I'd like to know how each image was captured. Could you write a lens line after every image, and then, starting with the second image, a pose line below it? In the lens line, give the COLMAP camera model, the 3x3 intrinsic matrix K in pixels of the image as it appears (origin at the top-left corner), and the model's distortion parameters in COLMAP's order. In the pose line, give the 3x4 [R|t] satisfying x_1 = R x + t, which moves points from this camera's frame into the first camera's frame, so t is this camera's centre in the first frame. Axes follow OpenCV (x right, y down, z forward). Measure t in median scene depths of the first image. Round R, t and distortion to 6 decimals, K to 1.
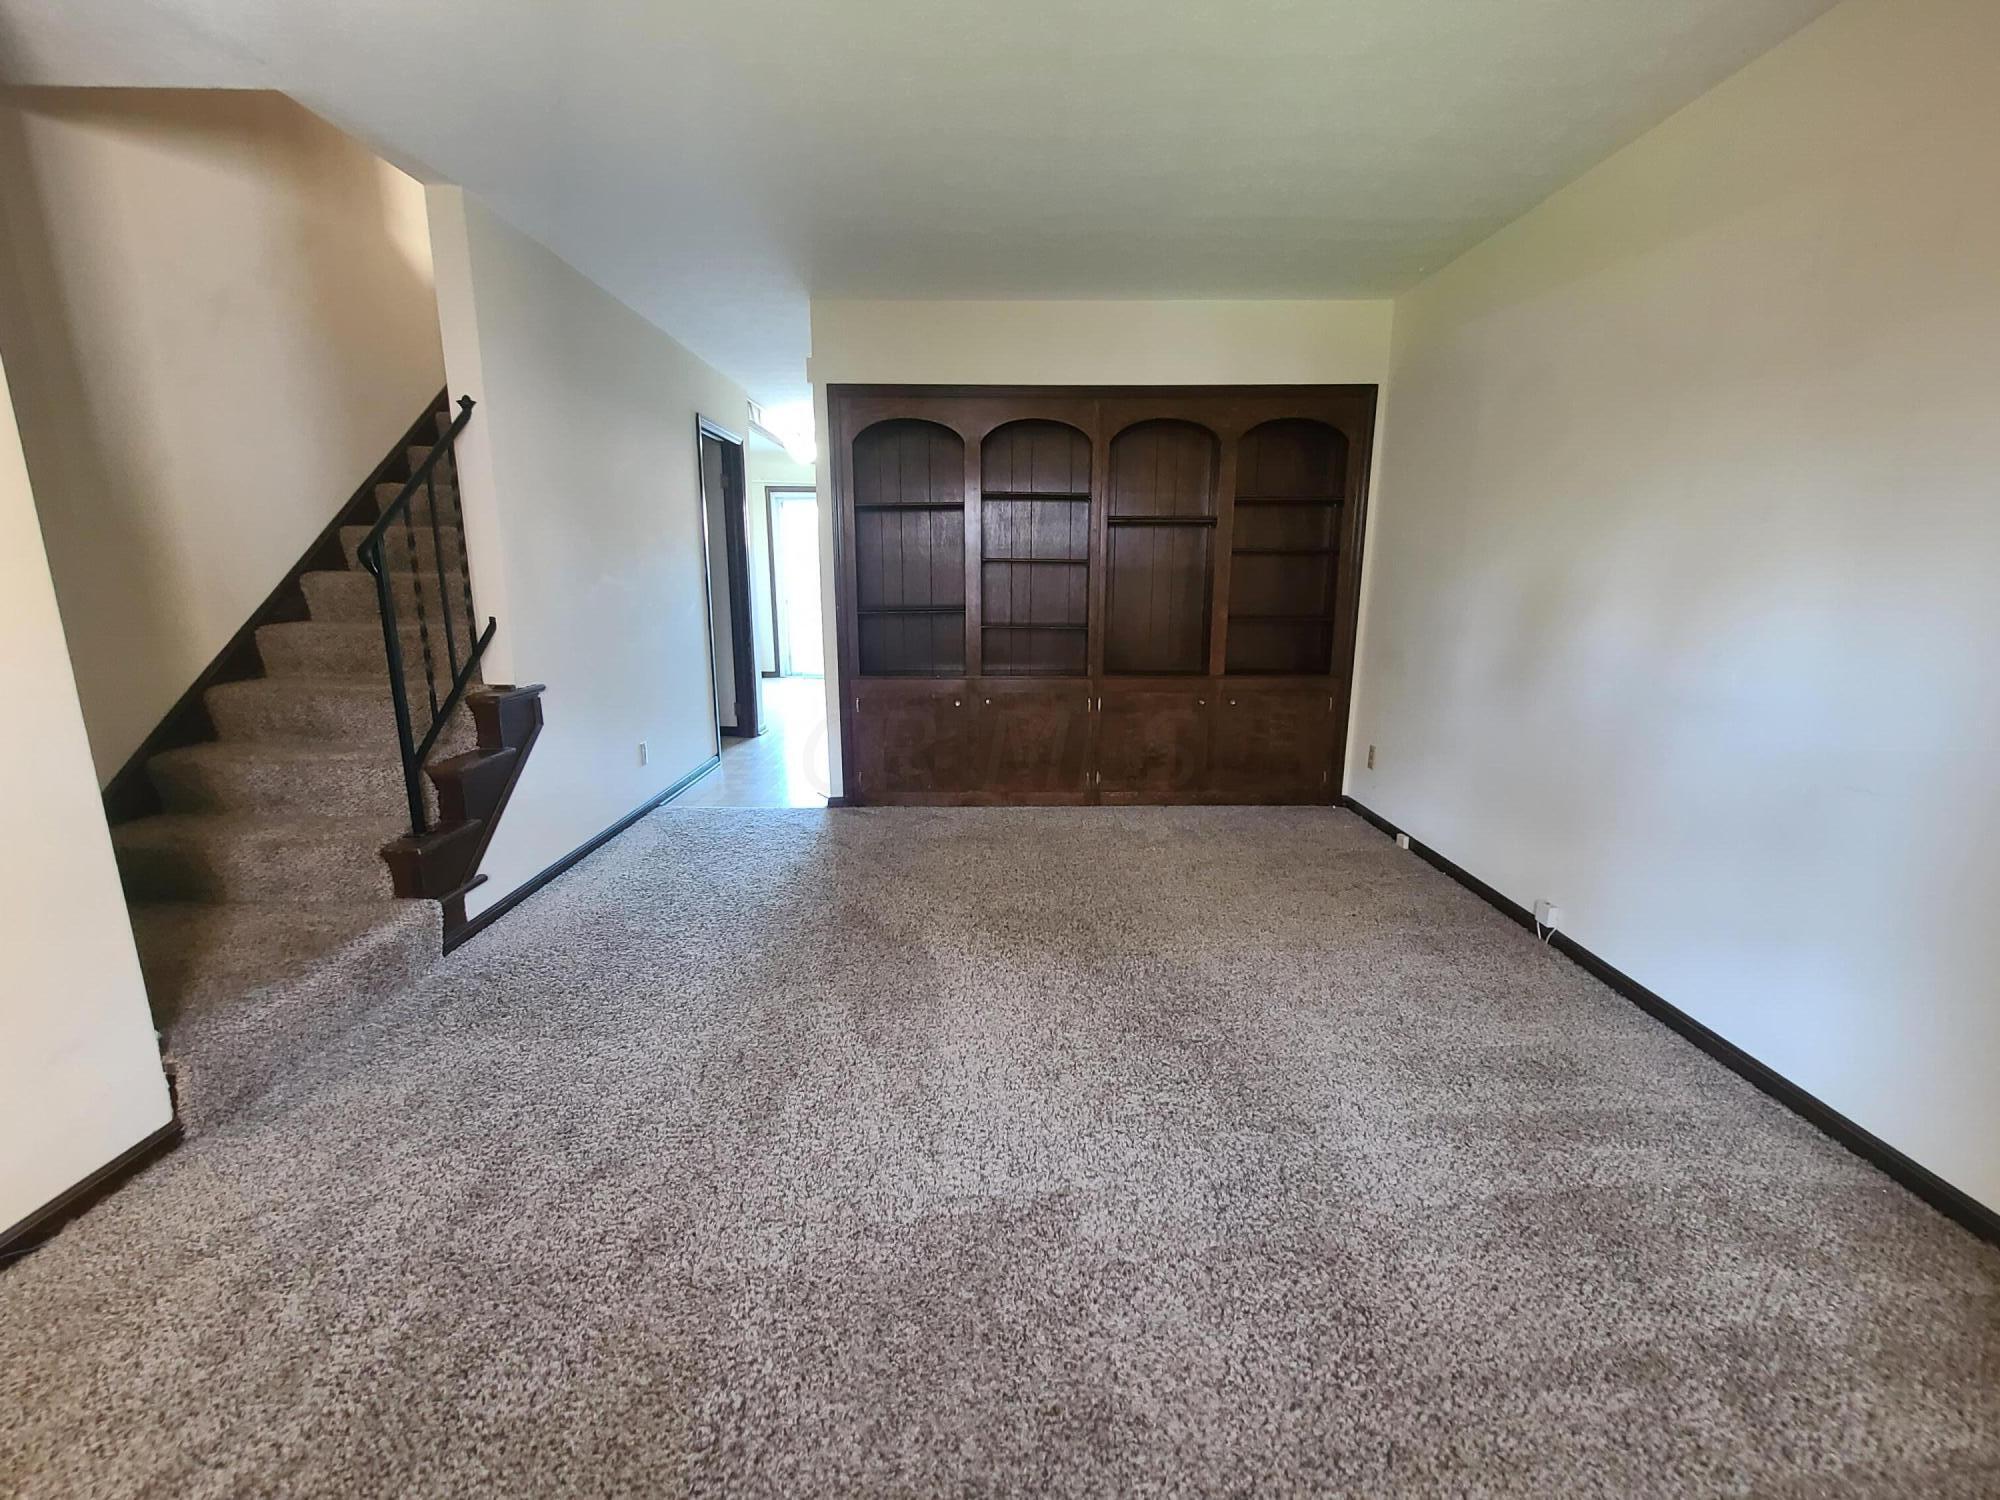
lens RADIAL K [[817.3, 0, 1000.9], [0, 817.3, 742.9], [0, 0, 1]] dist [-0.000886, -0.000293]
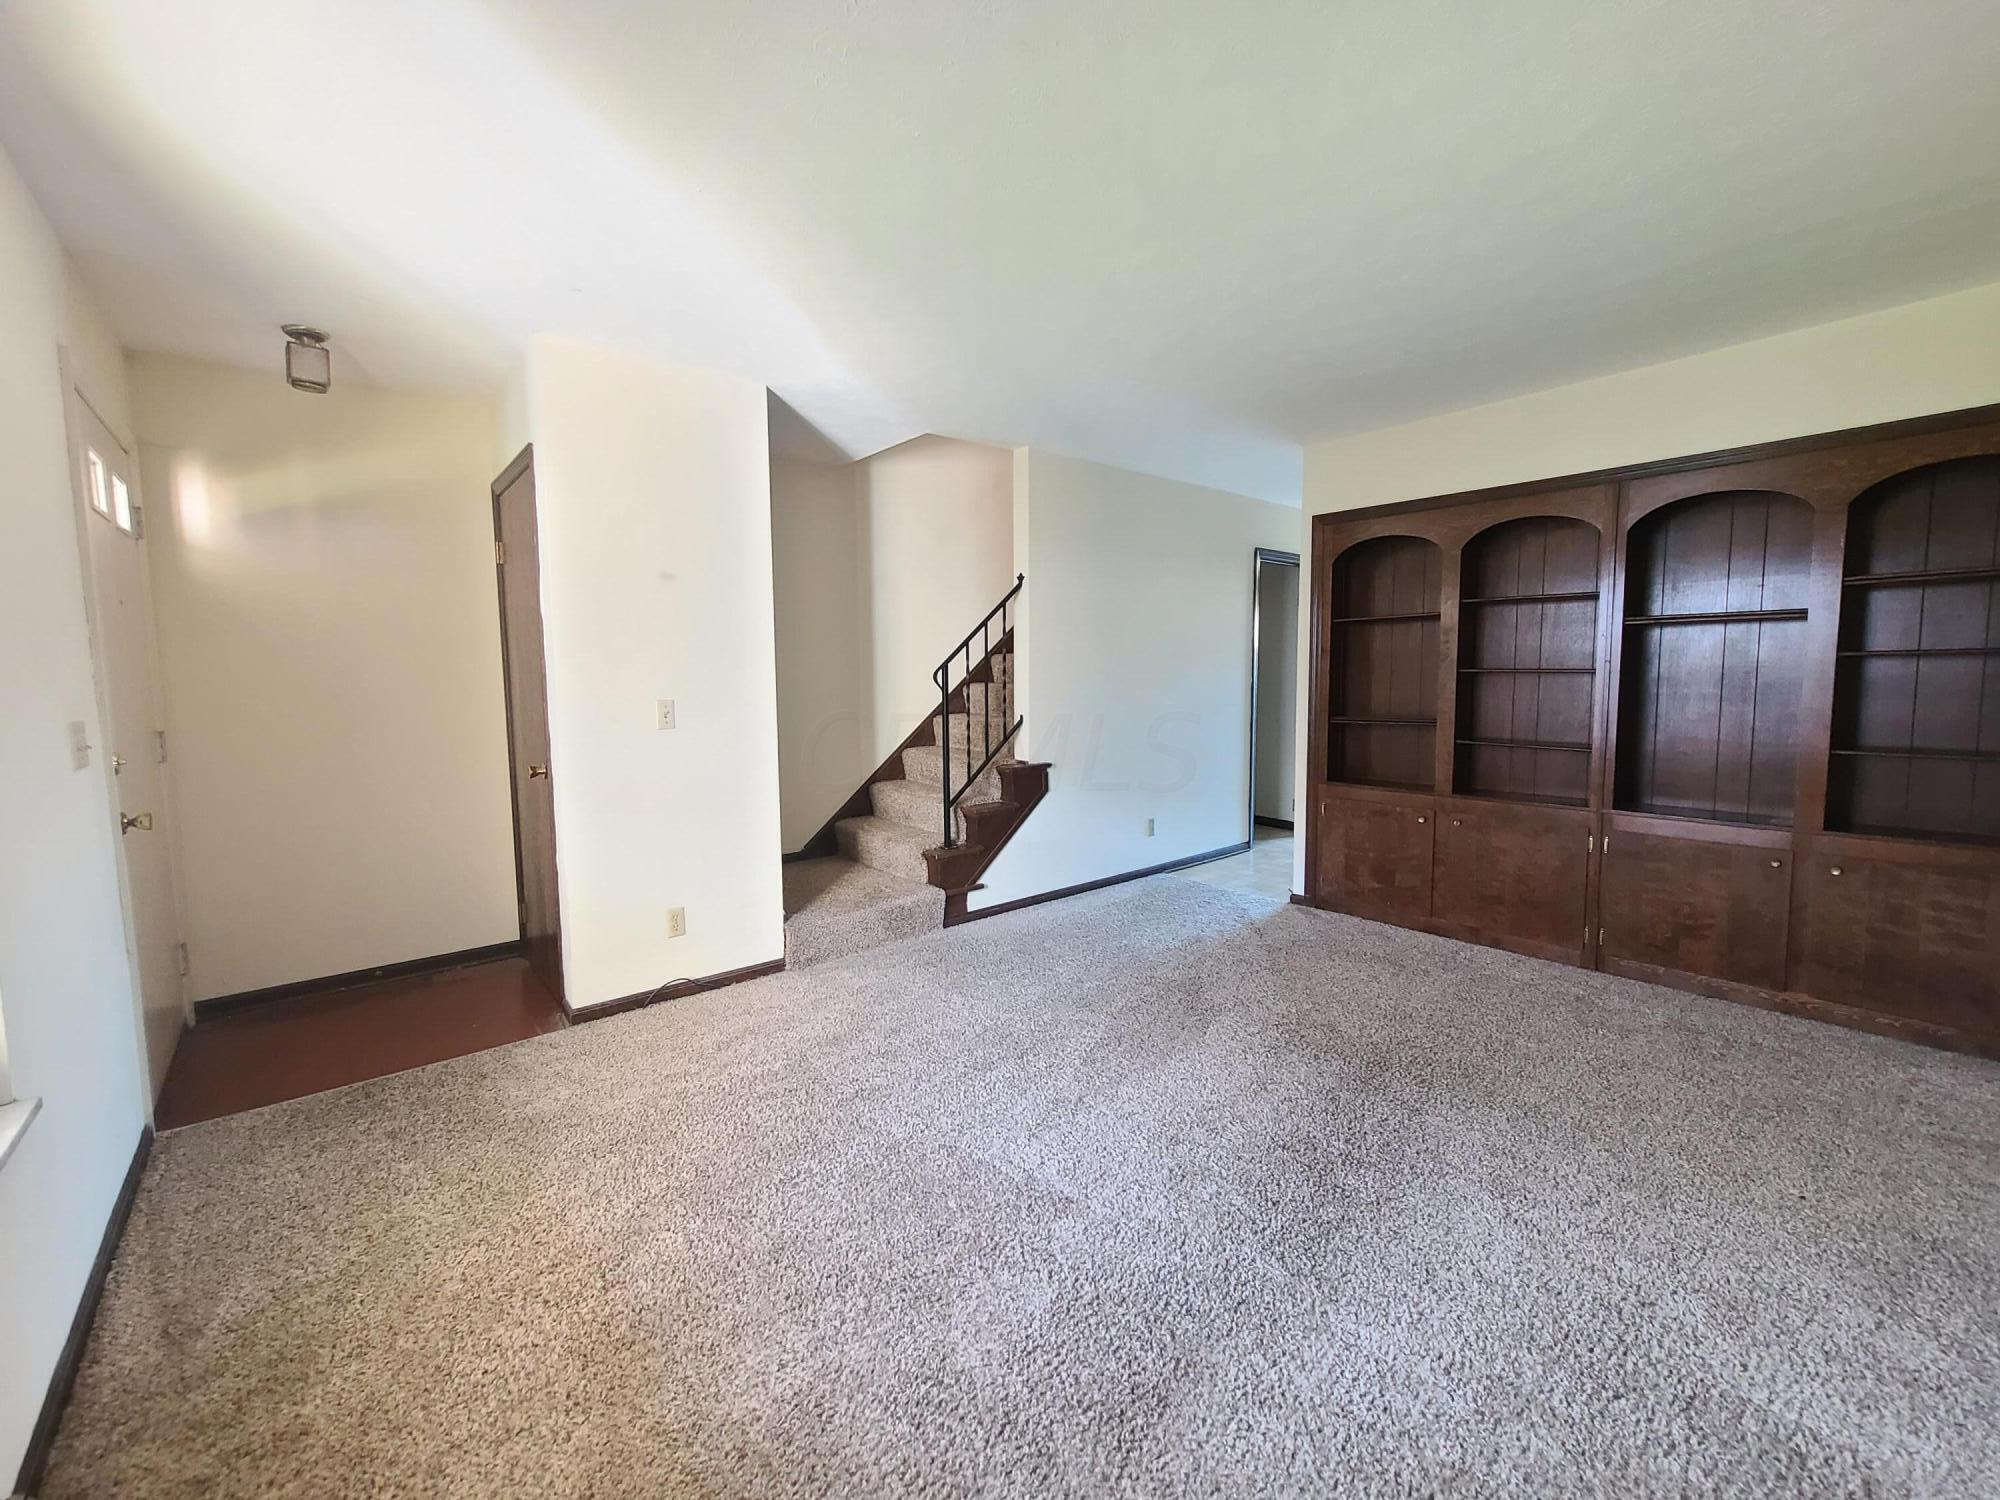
lens RADIAL K [[817.3, 0, 1000.9], [0, 817.3, 742.9], [0, 0, 1]] dist [-0.000886, -0.000293]
pose [[0.638372, 0.059104, -0.767455, 0.500685], [-0.149431, 0.987595, -0.048240, -0.025876], [0.755084, 0.145476, 0.639285, 0.024362]]
